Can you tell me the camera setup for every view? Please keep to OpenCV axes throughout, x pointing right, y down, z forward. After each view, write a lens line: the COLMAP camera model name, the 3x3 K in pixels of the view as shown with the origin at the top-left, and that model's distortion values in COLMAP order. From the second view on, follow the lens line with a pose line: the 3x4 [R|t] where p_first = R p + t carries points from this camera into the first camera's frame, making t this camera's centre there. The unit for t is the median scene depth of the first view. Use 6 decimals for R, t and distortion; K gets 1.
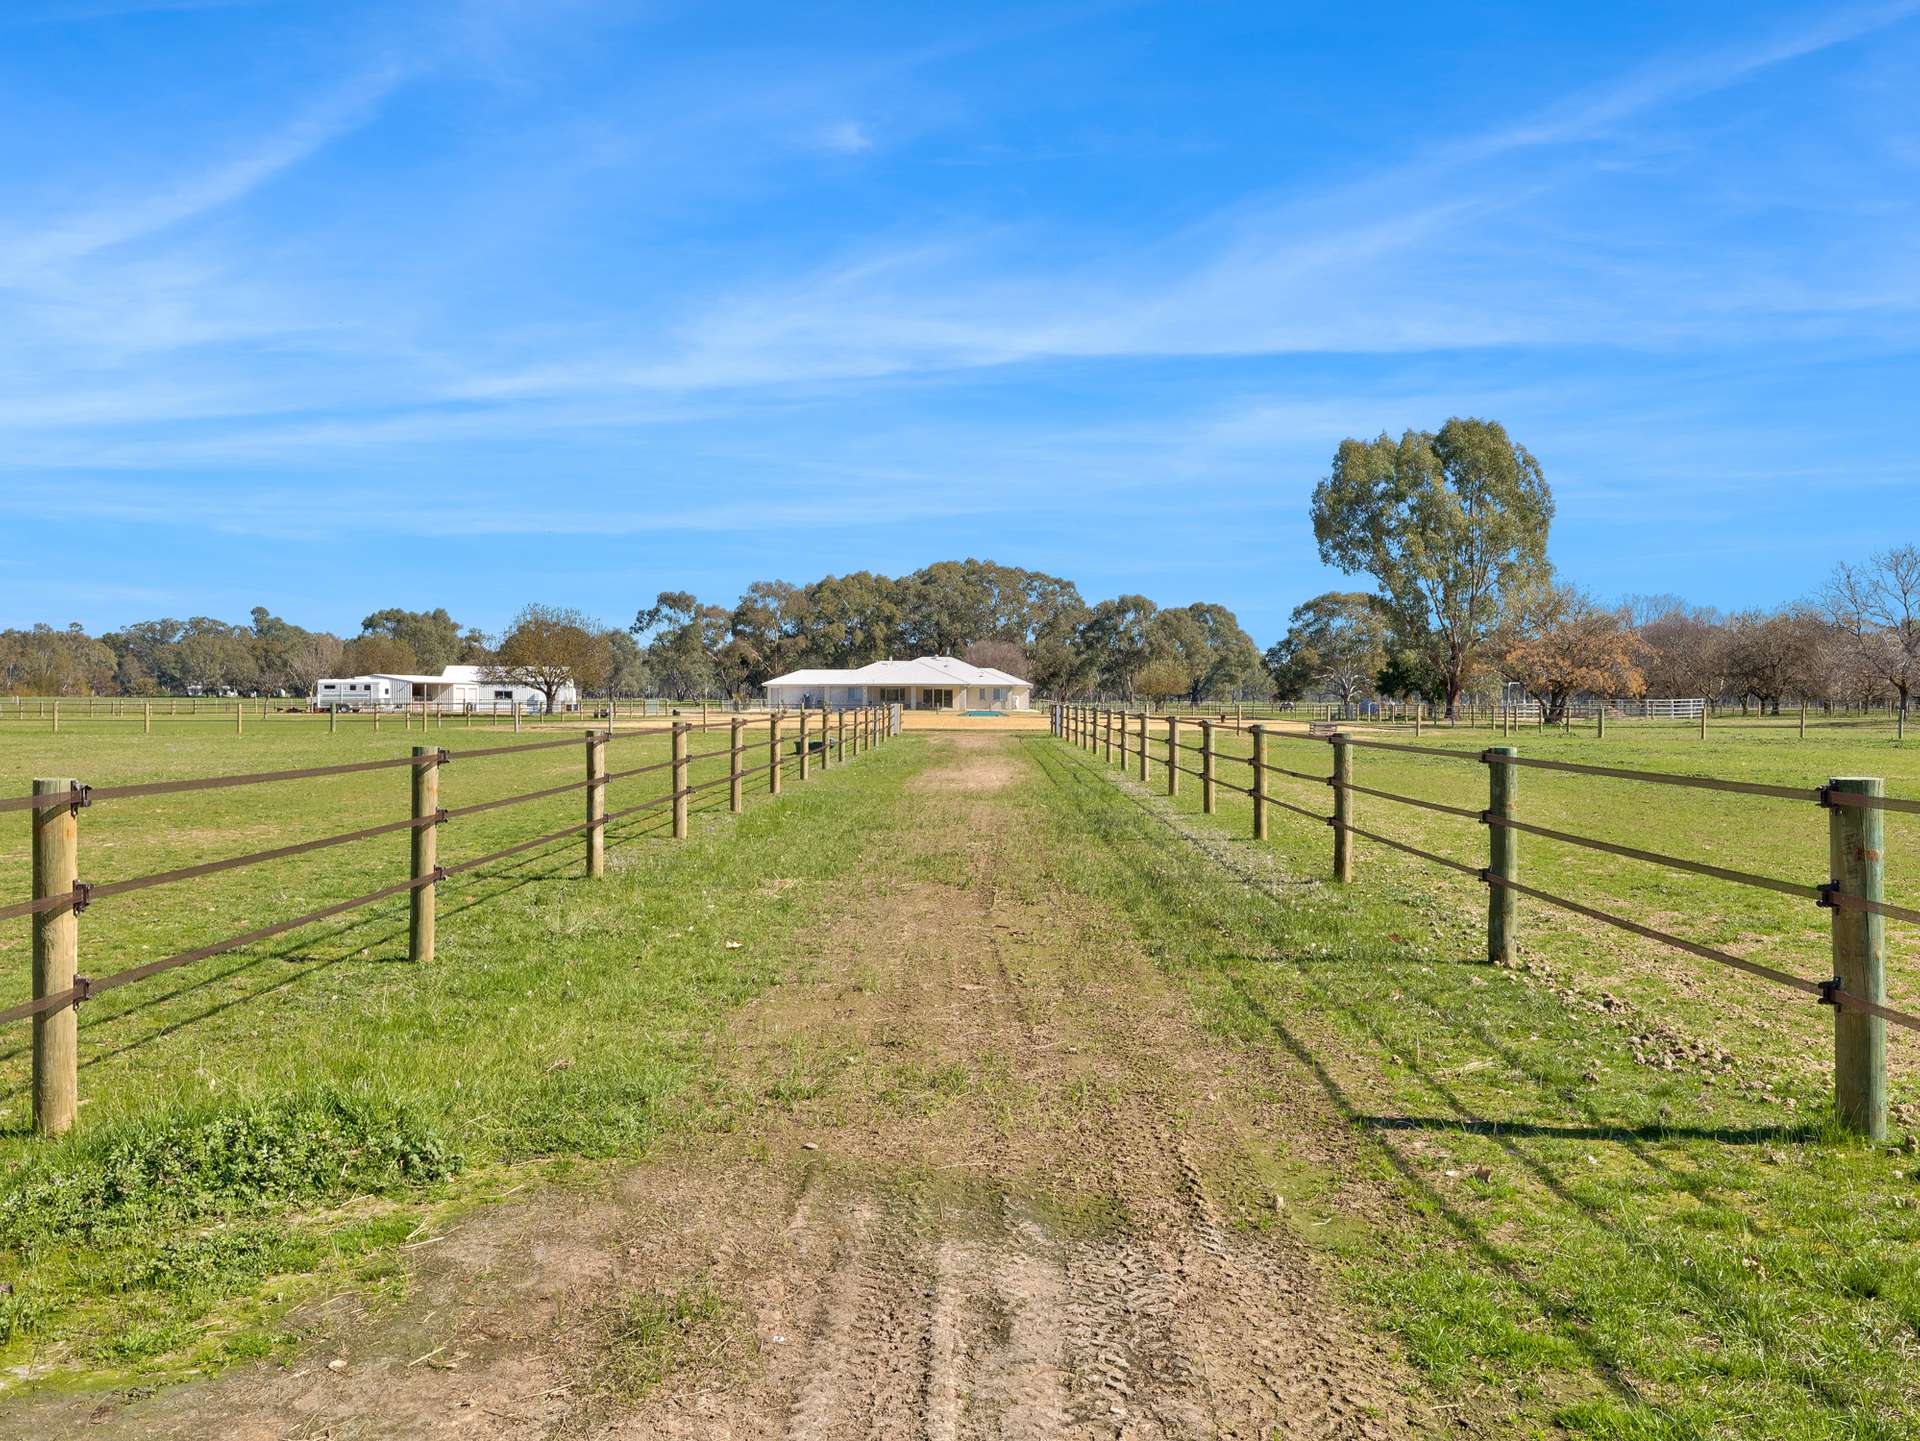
lens RADIAL K [[1381.4, 0, 964.6], [0, 1381.4, 716.4], [0, 0, 1]] dist [0.001376, 0.002757]
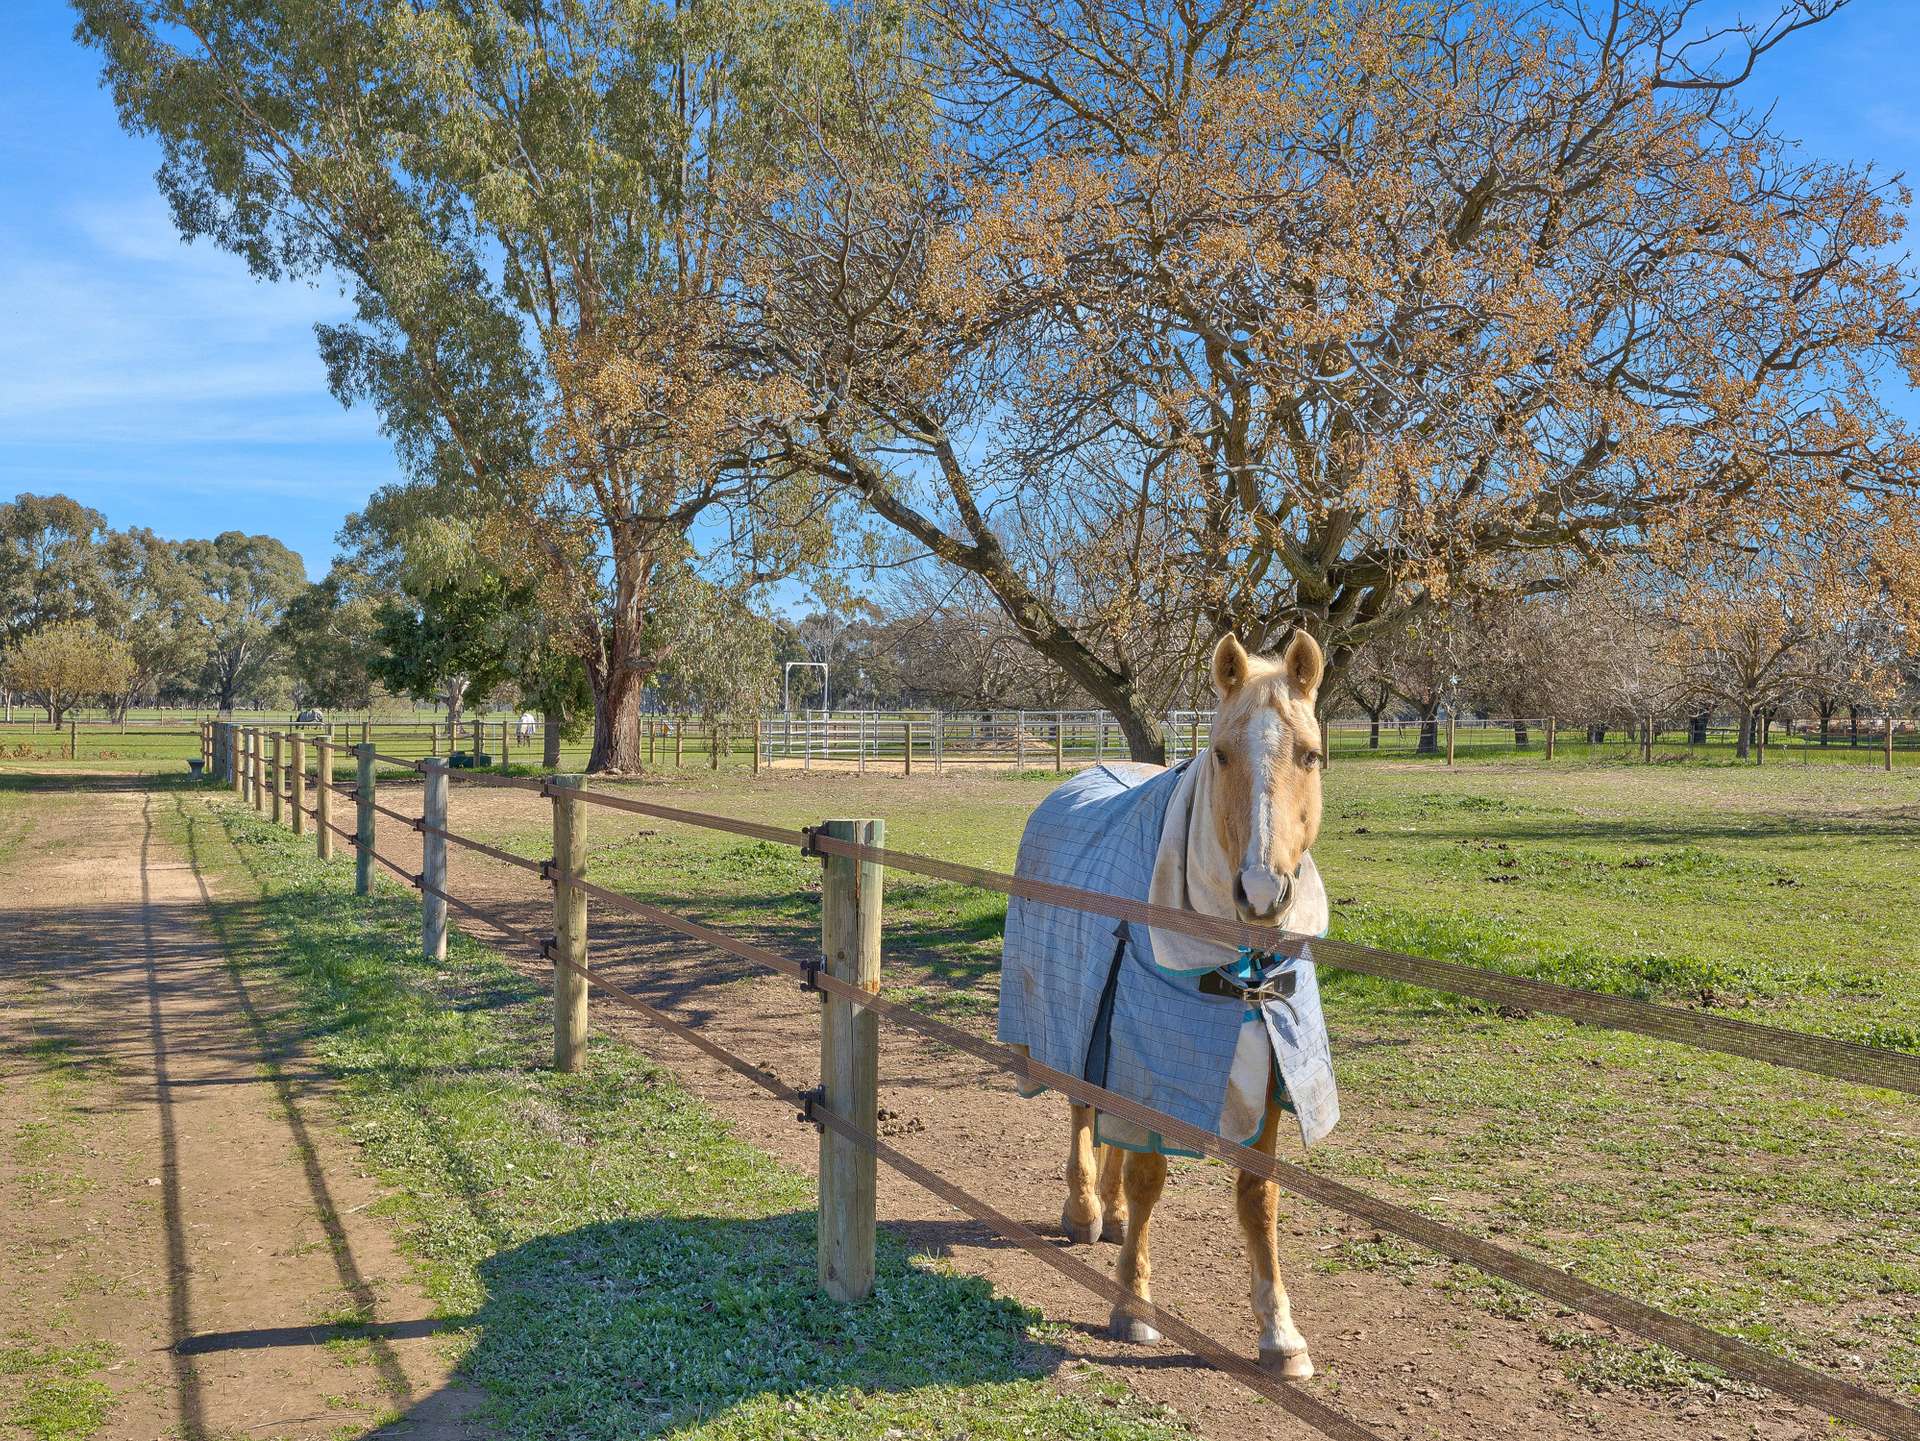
lens RADIAL K [[1884.5, 0, 960.1], [0, 1884.5, 720.2], [0, 0, 1]] dist [0.002414, 0.000000]
pose [[0.883991, 0.001375, 0.467501, 0.121559], [0.001297, 0.999985, -0.005394, -0.003851], [-0.467501, 0.005374, 0.883976, 0.324093]]
